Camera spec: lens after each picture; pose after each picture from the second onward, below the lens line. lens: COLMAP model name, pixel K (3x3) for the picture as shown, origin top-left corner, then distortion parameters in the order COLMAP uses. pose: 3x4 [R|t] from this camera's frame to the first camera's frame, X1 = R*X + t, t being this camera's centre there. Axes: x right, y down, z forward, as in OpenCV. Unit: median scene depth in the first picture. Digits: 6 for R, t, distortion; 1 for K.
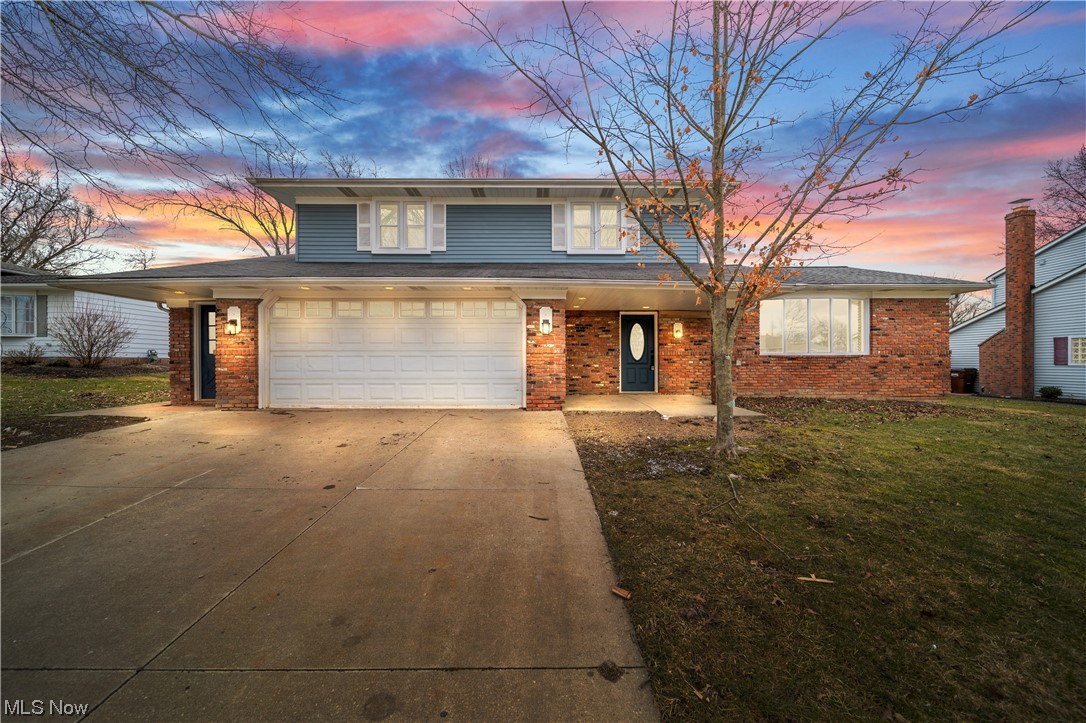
lens RADIAL K [[377.0, 0, 538.6], [0, 377.0, 355.9], [0, 0, 1]] dist [-0.000059, 0.000065]
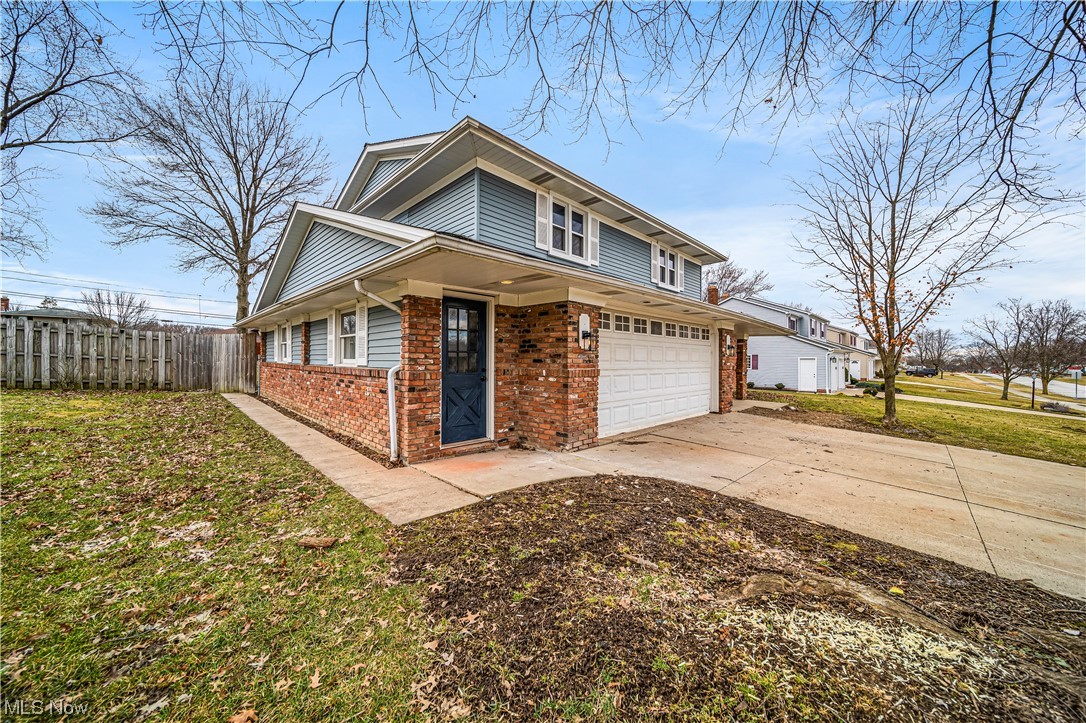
lens RADIAL K [[377.0, 0, 538.6], [0, 377.0, 355.9], [0, 0, 1]] dist [-0.000059, 0.000065]
pose [[0.709779, 0.012212, 0.704319, -1.243966], [-0.012305, 0.999912, -0.004938, -0.034271], [-0.704317, -0.005162, 0.709867, 0.449718]]
